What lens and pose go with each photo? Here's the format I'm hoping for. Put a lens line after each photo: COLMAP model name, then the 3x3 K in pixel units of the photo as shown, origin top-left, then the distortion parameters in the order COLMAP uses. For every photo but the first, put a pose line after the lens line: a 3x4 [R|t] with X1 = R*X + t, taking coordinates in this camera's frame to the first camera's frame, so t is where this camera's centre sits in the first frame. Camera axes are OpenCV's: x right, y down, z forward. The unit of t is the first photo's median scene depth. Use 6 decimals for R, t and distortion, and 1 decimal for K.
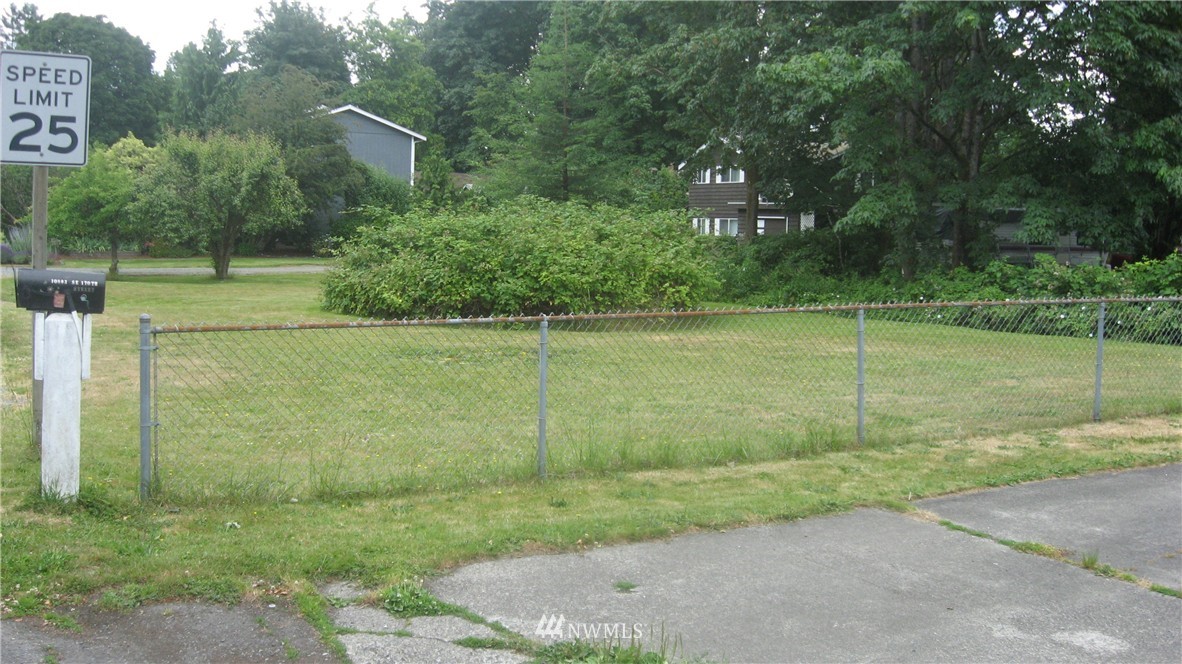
lens RADIAL K [[1231.9, 0, 591.0], [0, 1231.9, 332.0], [0, 0, 1]] dist [-0.116780, 0.020799]
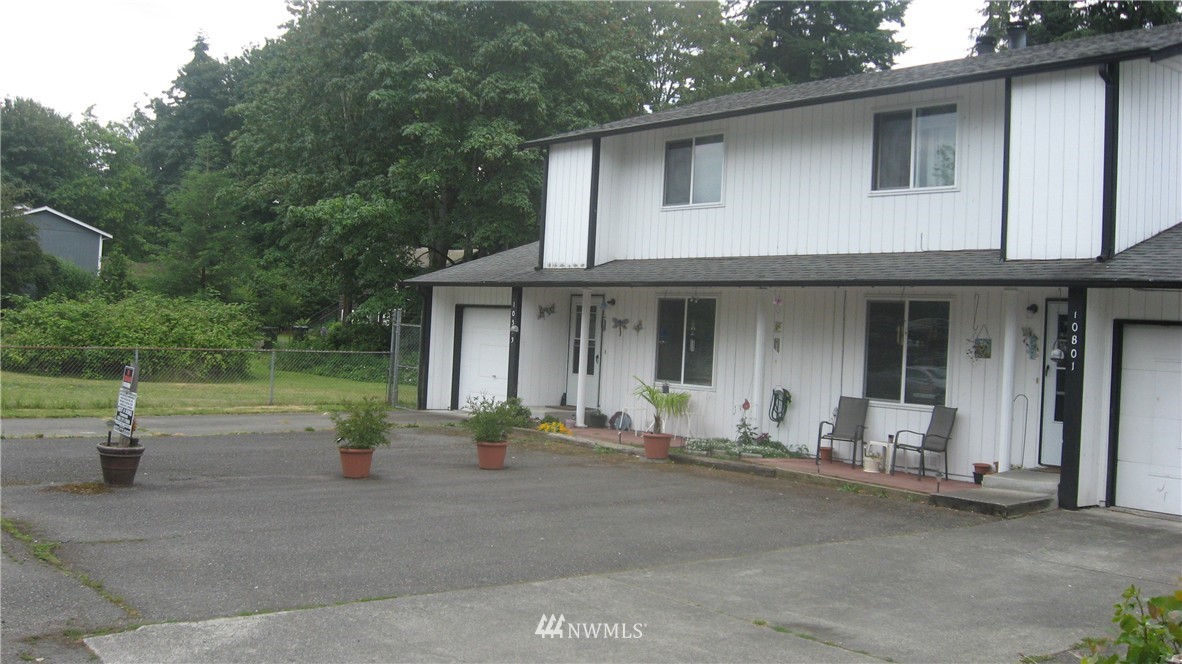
lens RADIAL K [[1231.9, 0, 591.0], [0, 1231.9, 332.0], [0, 0, 1]] dist [-0.116780, 0.020799]
pose [[0.981160, 0.024137, 0.191683, 0.103182], [-0.009765, 0.997093, -0.075569, 0.019178], [-0.192950, 0.072273, 0.978543, -0.240574]]
